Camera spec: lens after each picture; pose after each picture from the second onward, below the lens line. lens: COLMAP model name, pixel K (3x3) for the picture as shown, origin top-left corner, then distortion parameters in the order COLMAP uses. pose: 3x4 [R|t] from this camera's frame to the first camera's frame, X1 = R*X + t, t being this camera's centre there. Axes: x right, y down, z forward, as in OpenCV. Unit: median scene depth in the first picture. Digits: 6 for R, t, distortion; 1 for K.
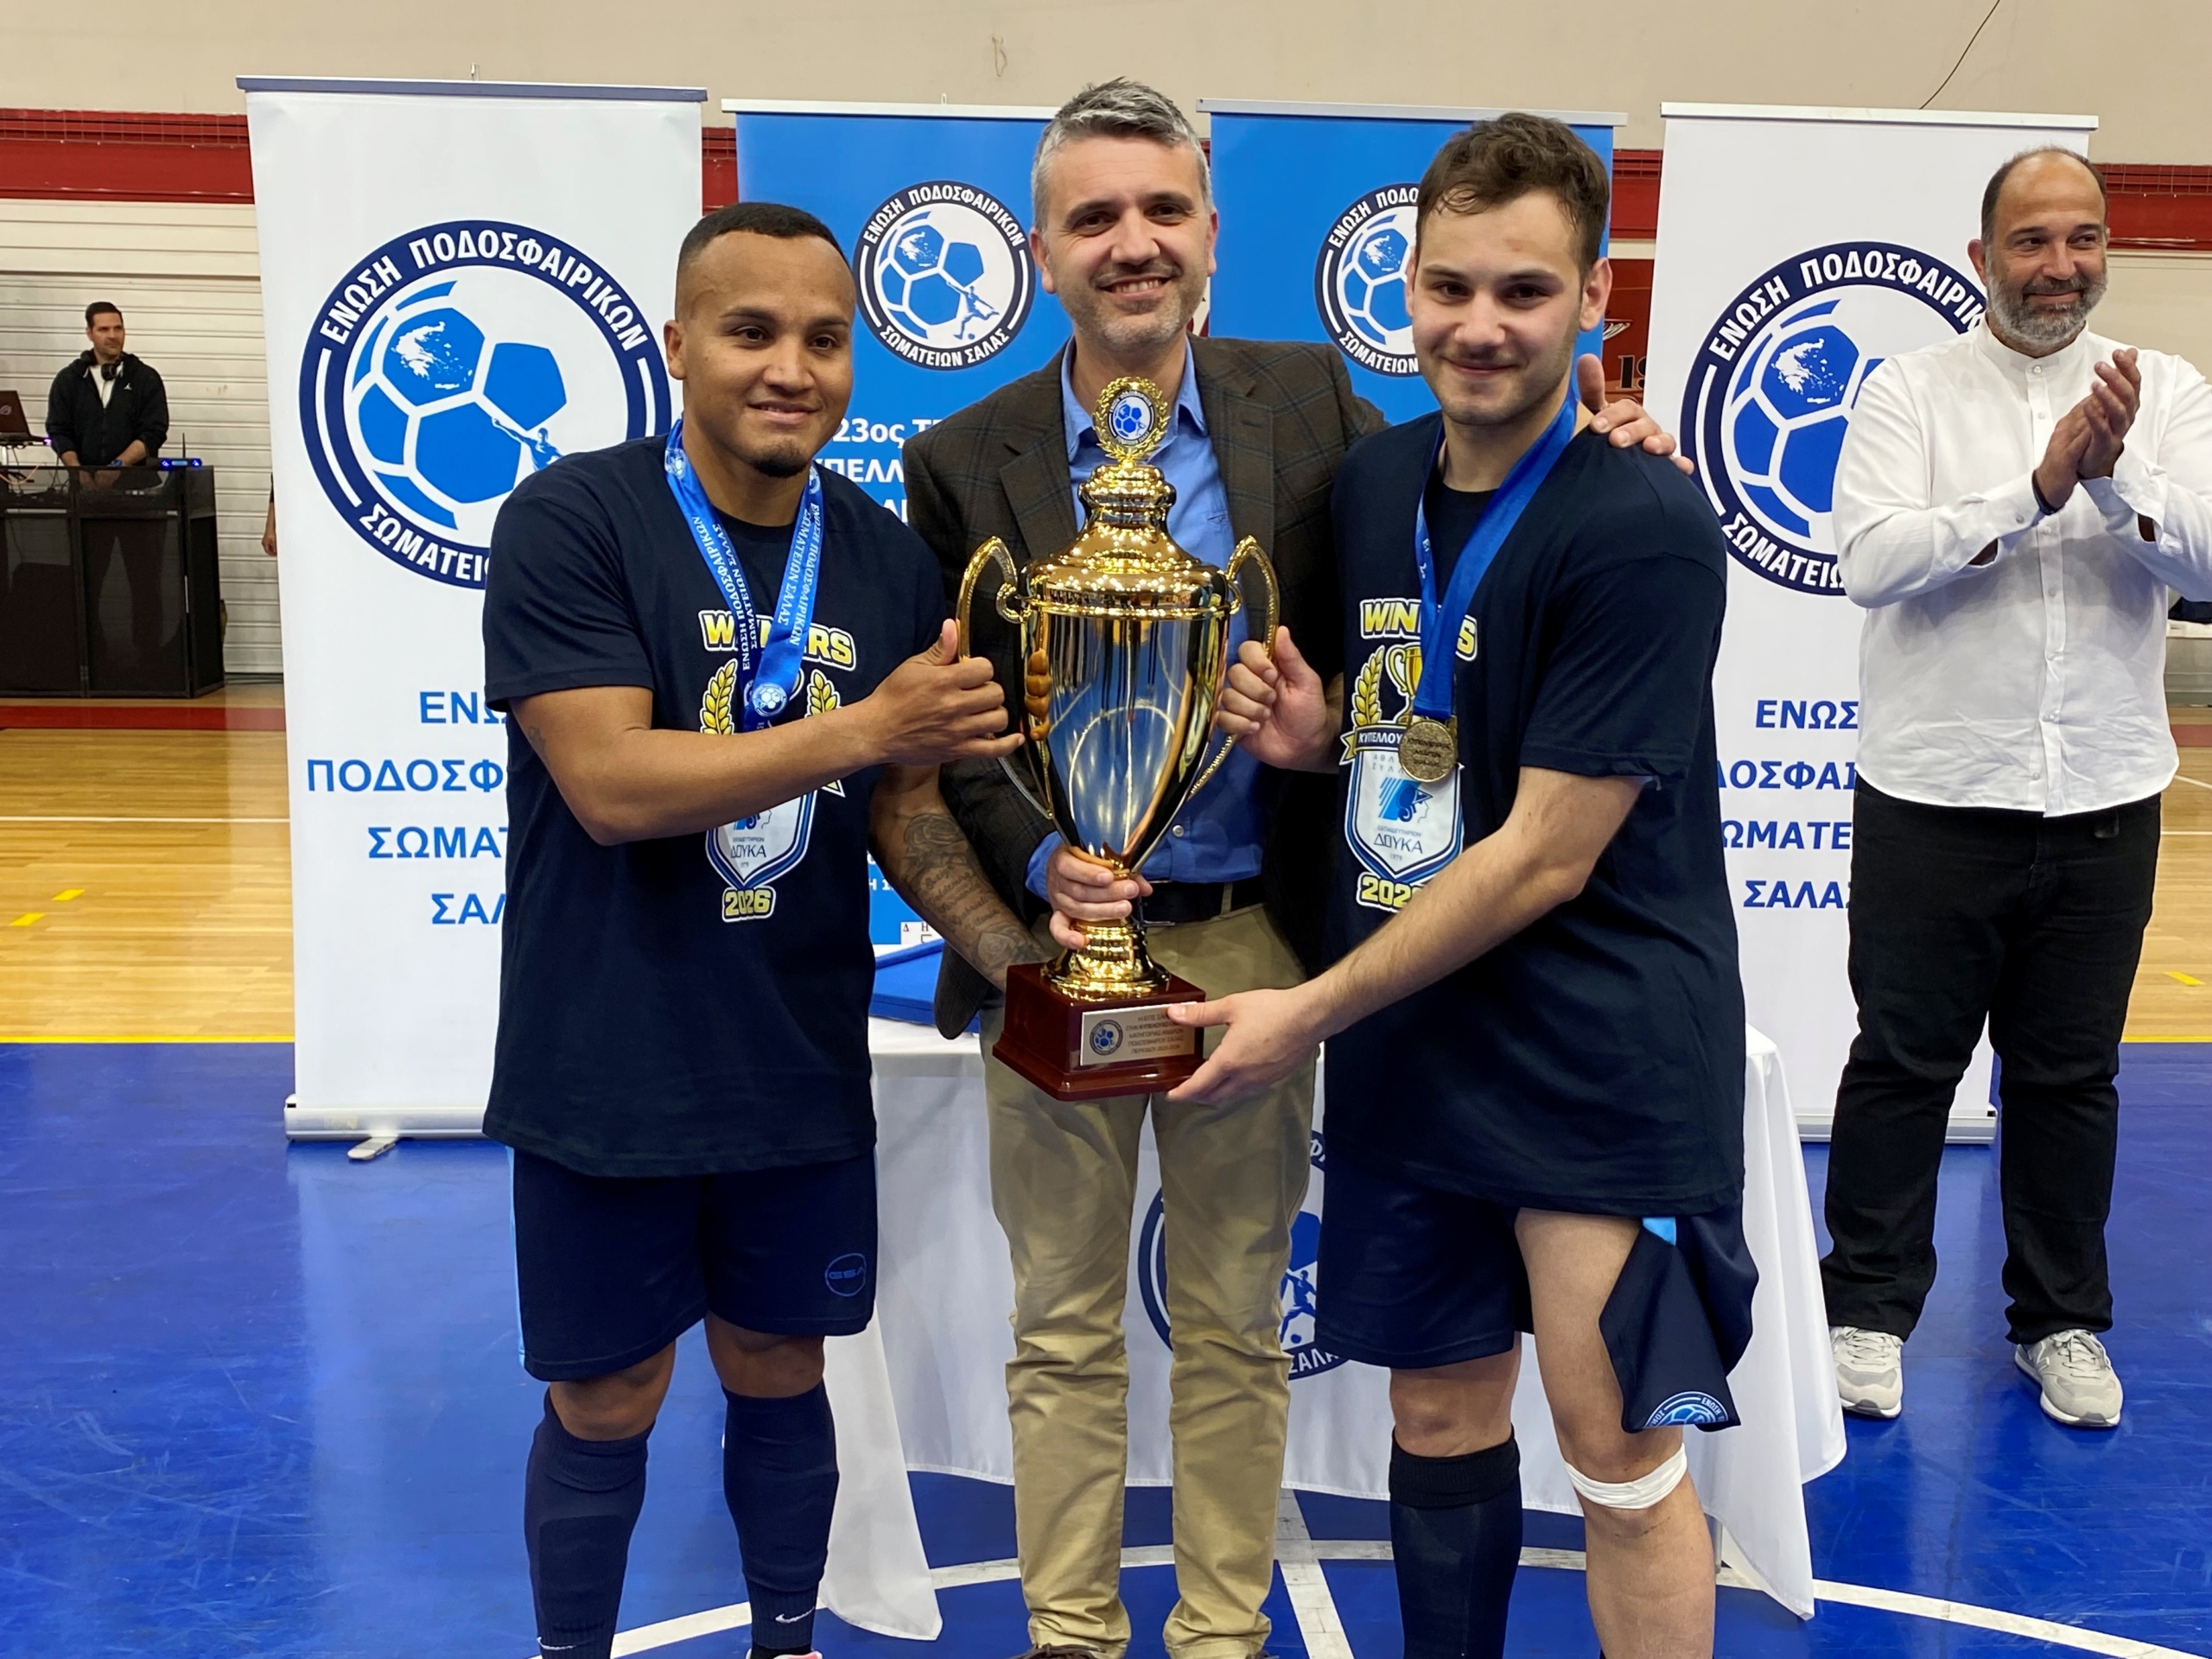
lens RADIAL K [[2440.9, 0, 1106.0], [0, 2440.9, 829.5], [0, 0, 1]] dist [0.156074, -0.530340]
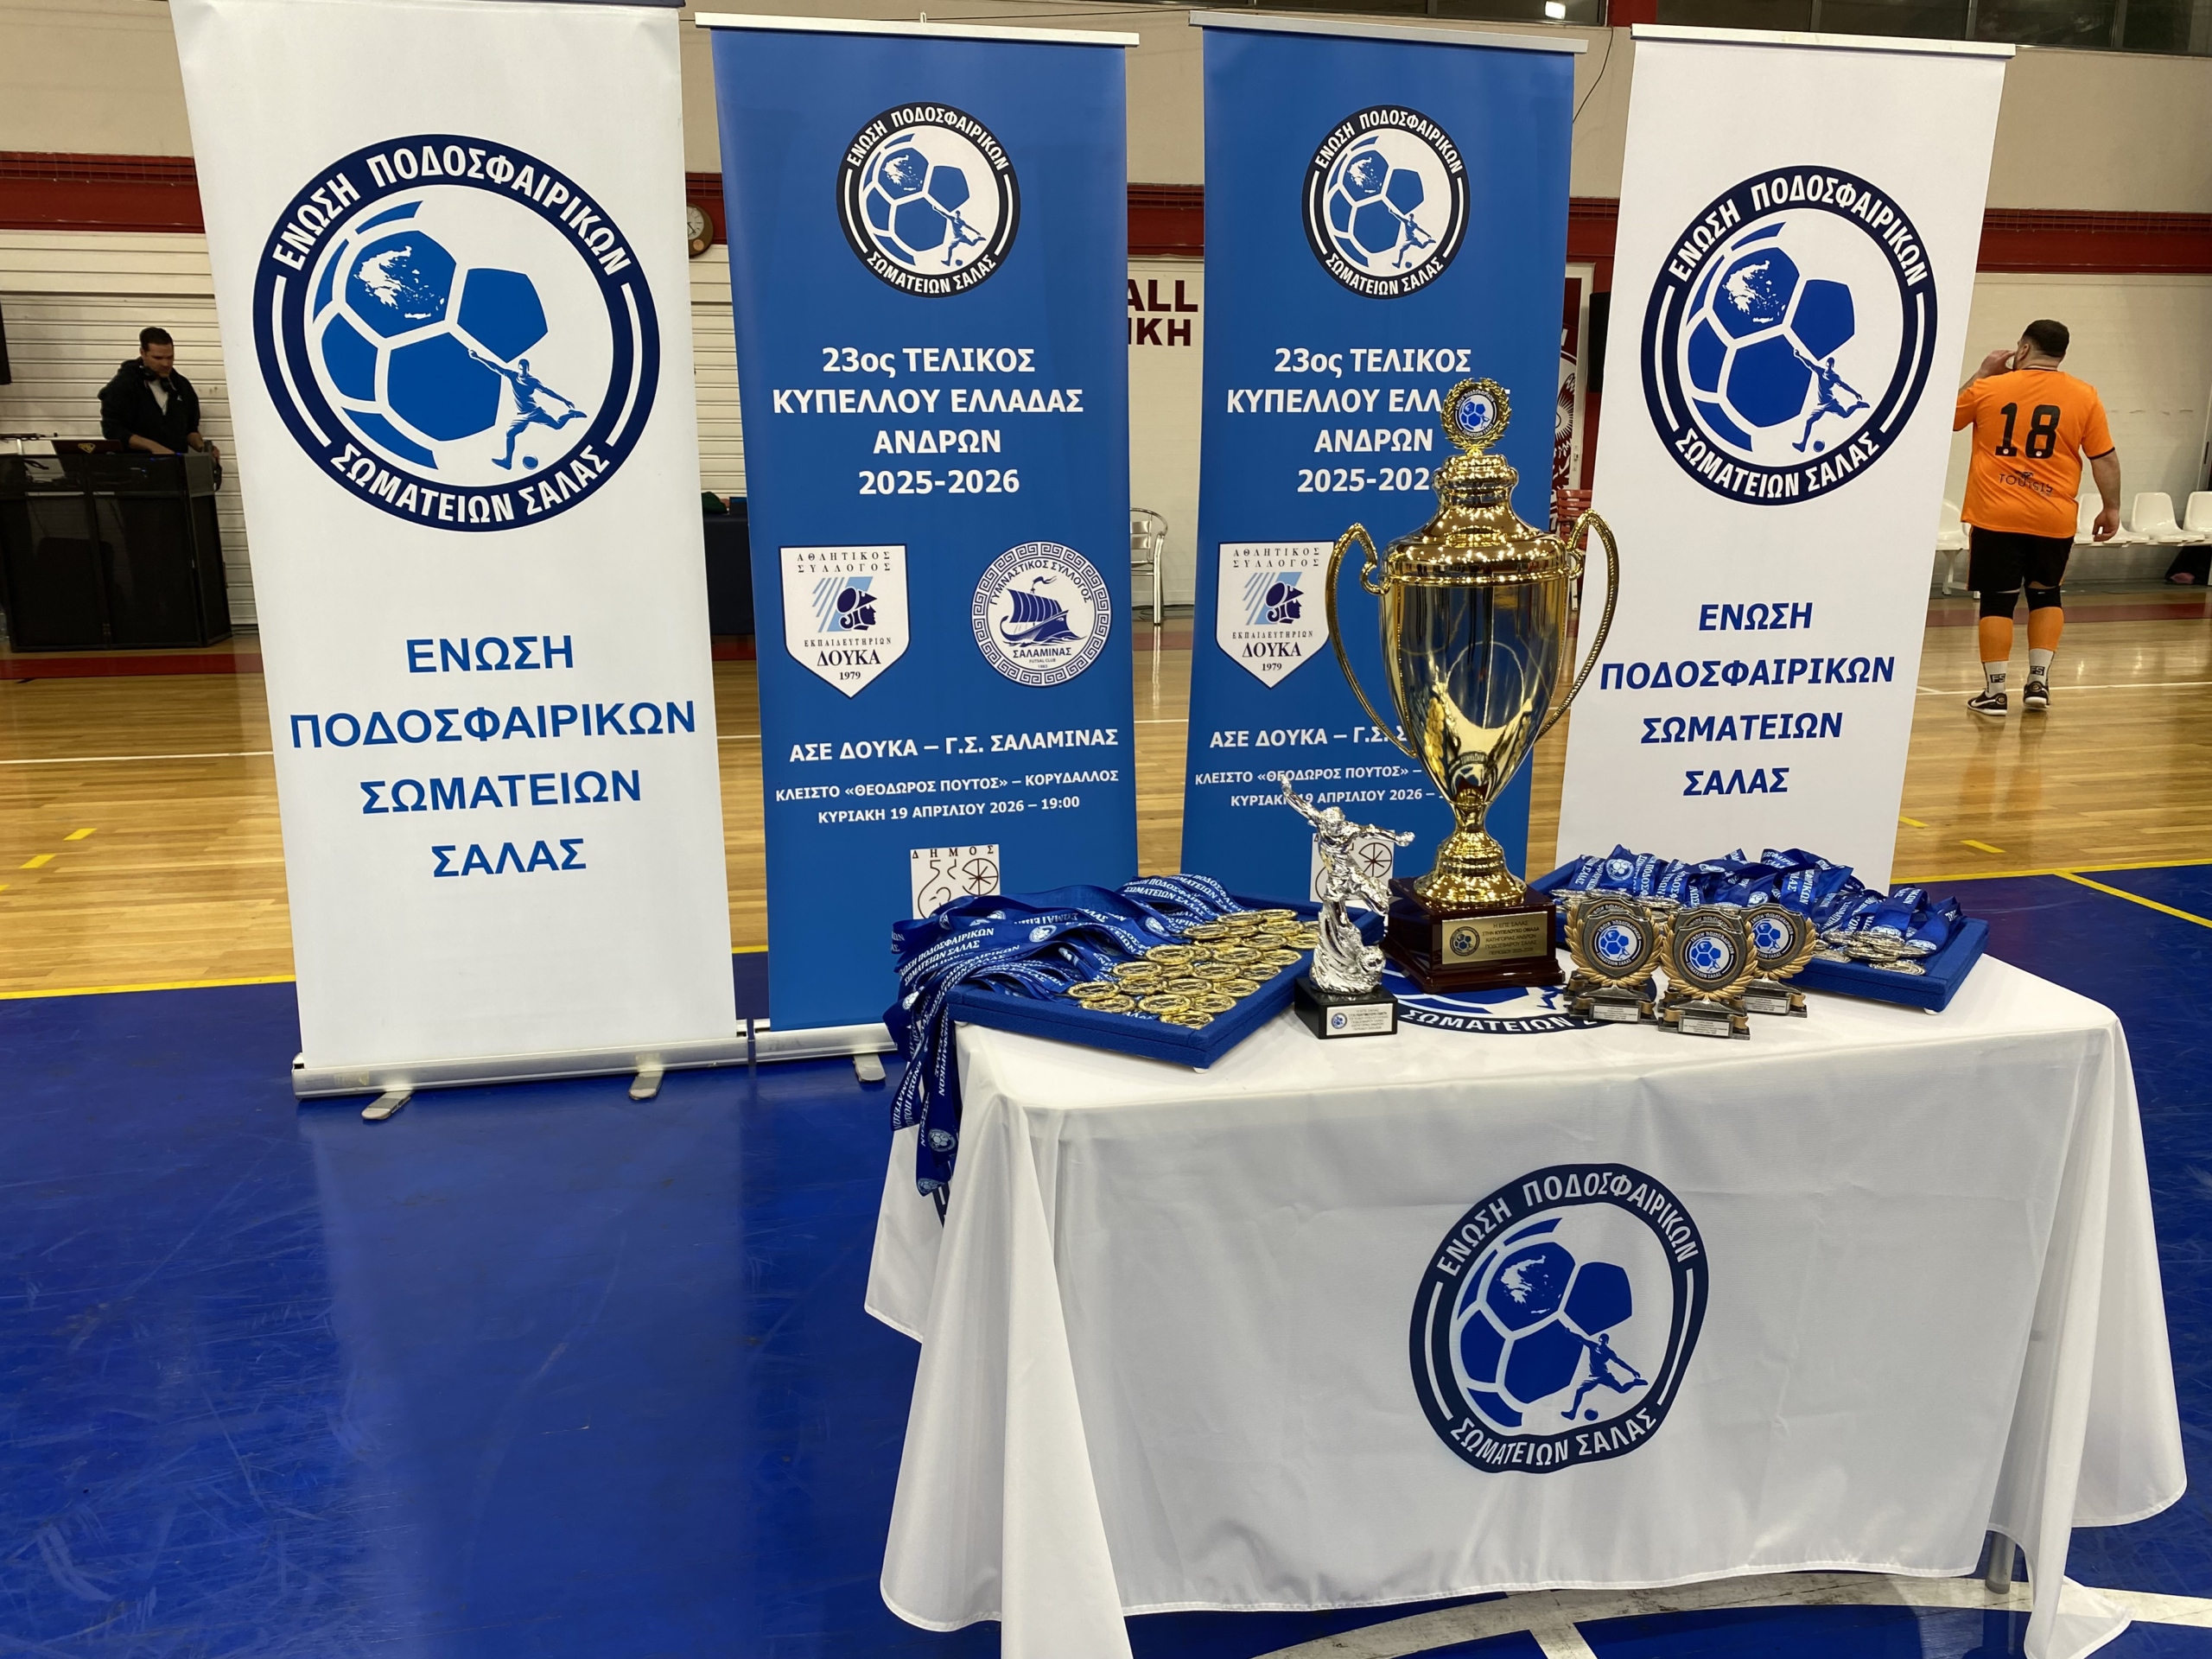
lens RADIAL K [[1679.0, 0, 1108.5], [0, 1679.0, 803.5], [0, 0, 1]] dist [-0.003463, 0.001452]
pose [[0.991186, -0.046636, 0.123996, -0.090282], [0.039330, 0.997379, 0.060731, -0.021267], [-0.126503, -0.055319, 0.990423, 0.309706]]
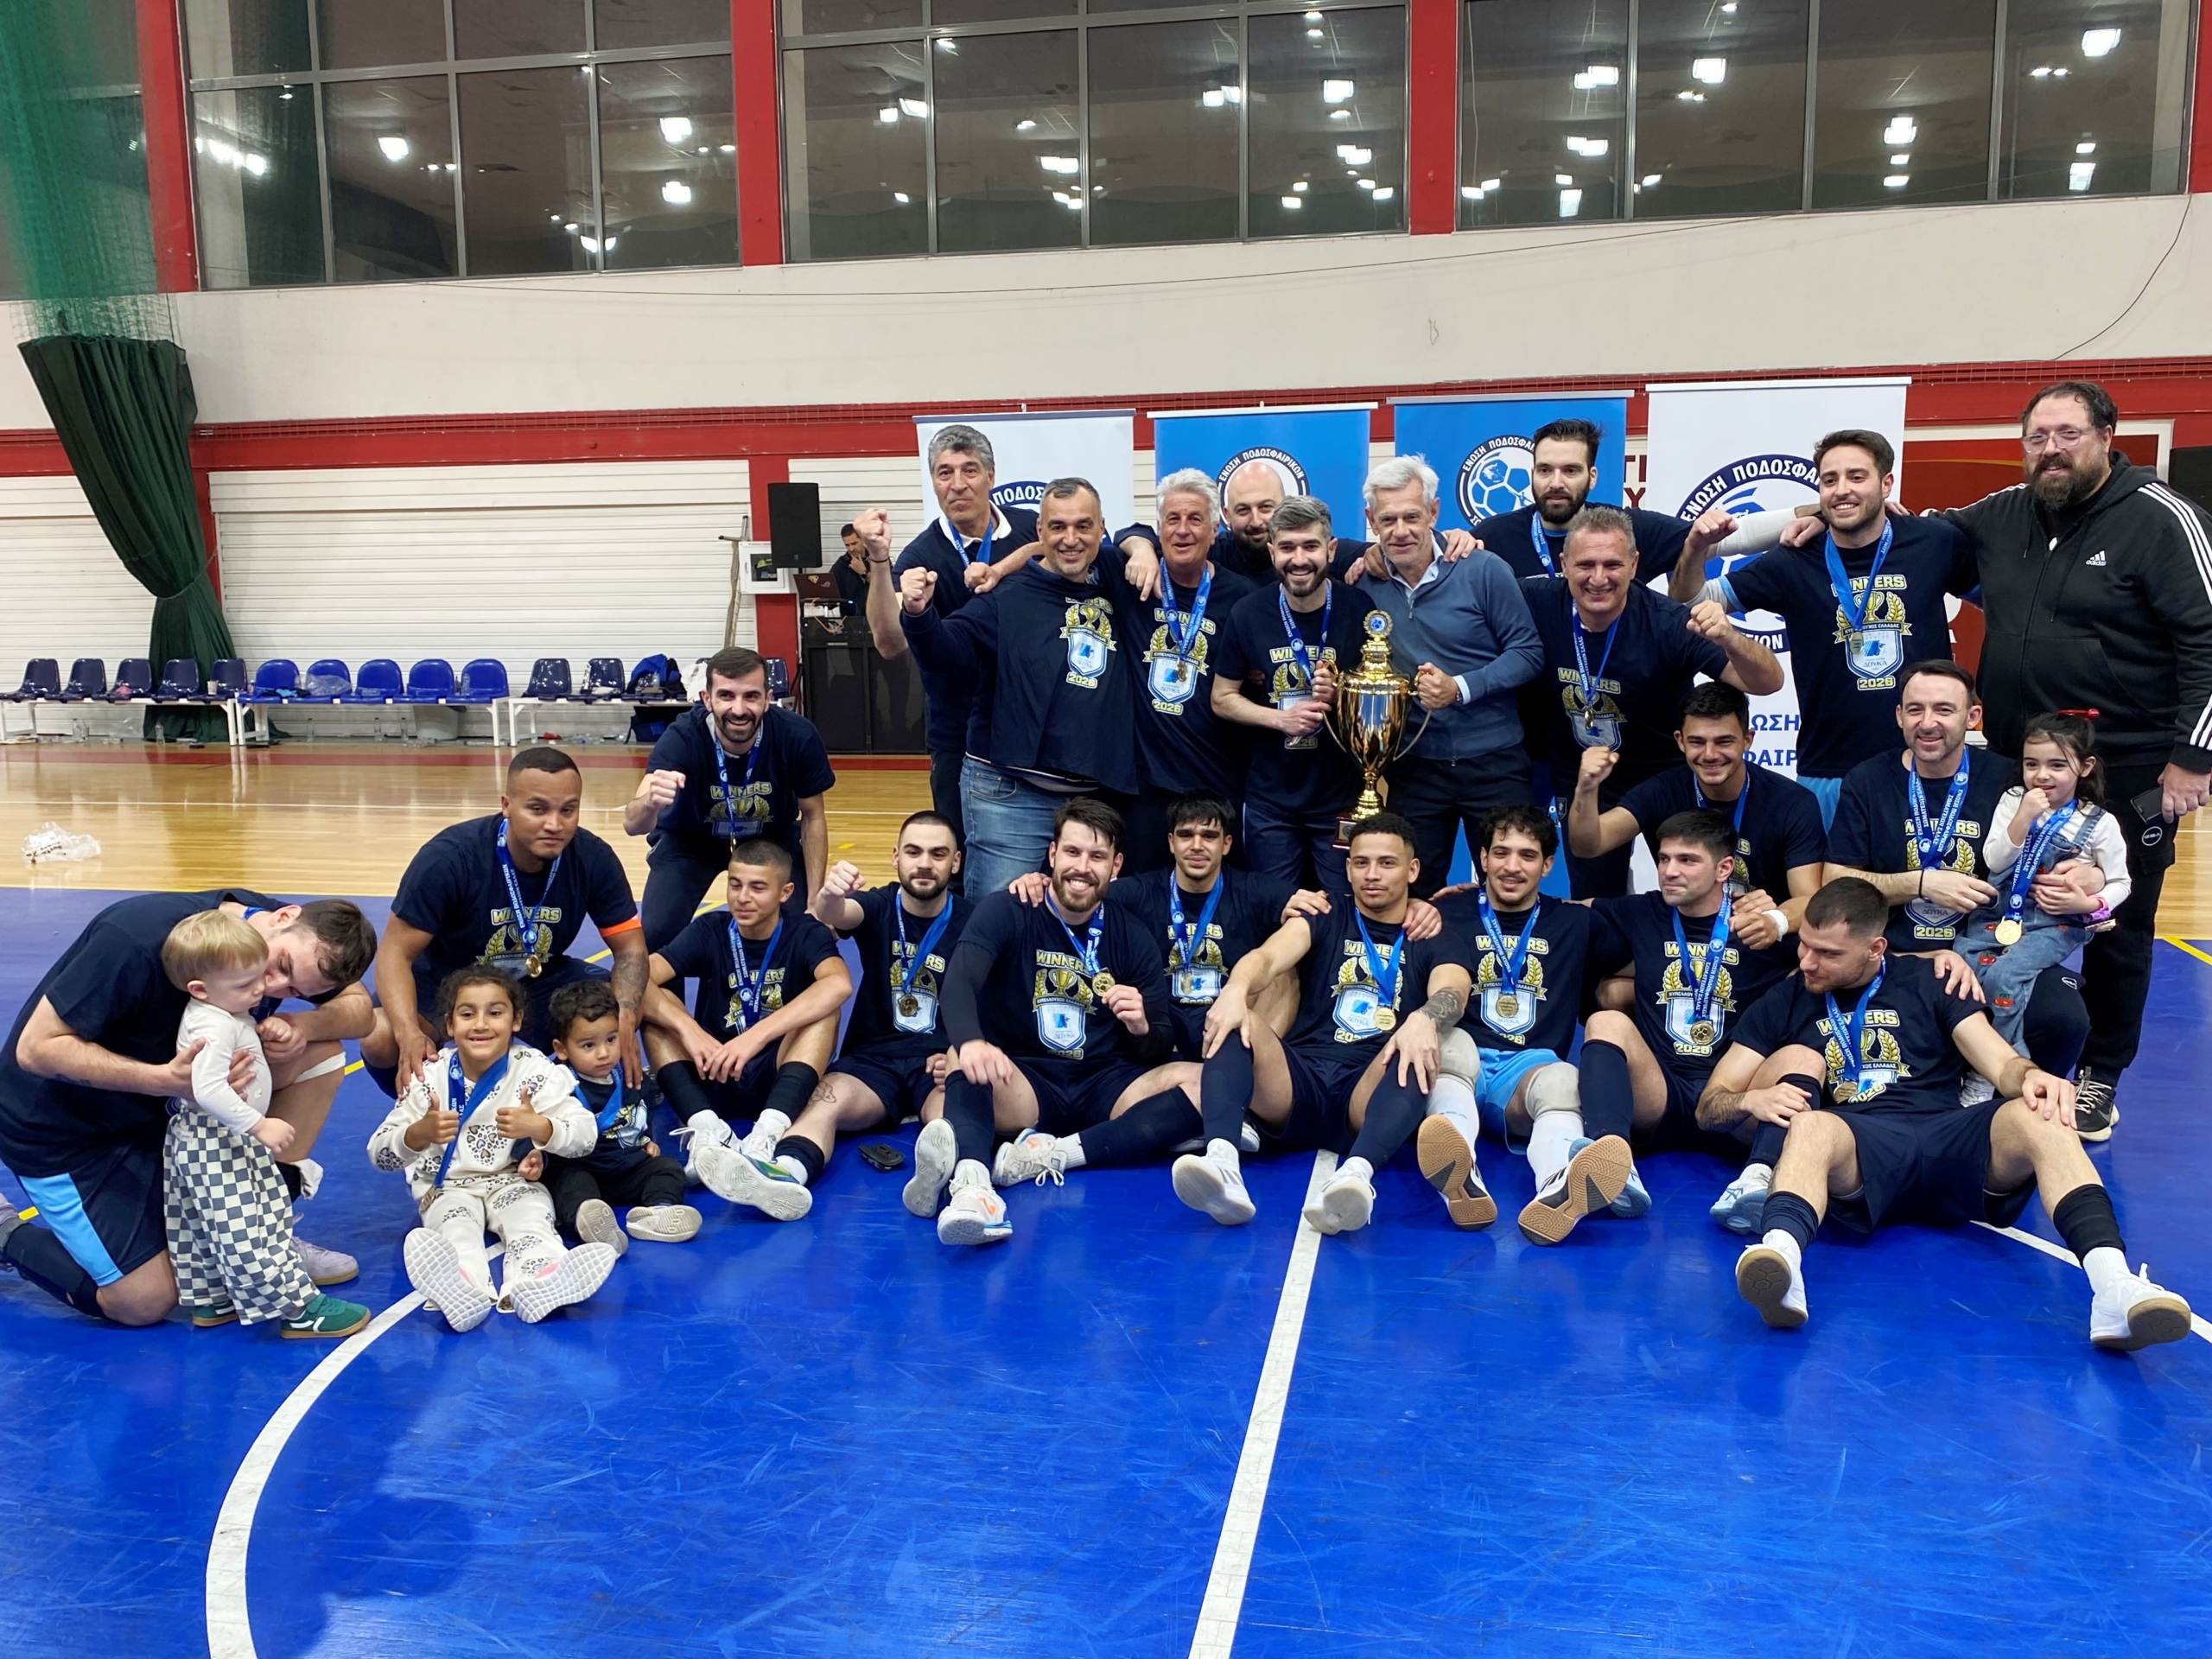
lens RADIAL K [[1837.6, 0, 1106.0], [0, 1837.6, 829.5], [0, 0, 1]] dist [-0.003368, 0.001946]
pose [[0.961587, 0.004282, -0.274466, 0.209922], [-0.012785, 0.999492, -0.029201, 0.075210], [0.274201, 0.031588, 0.961153, -0.386991]]
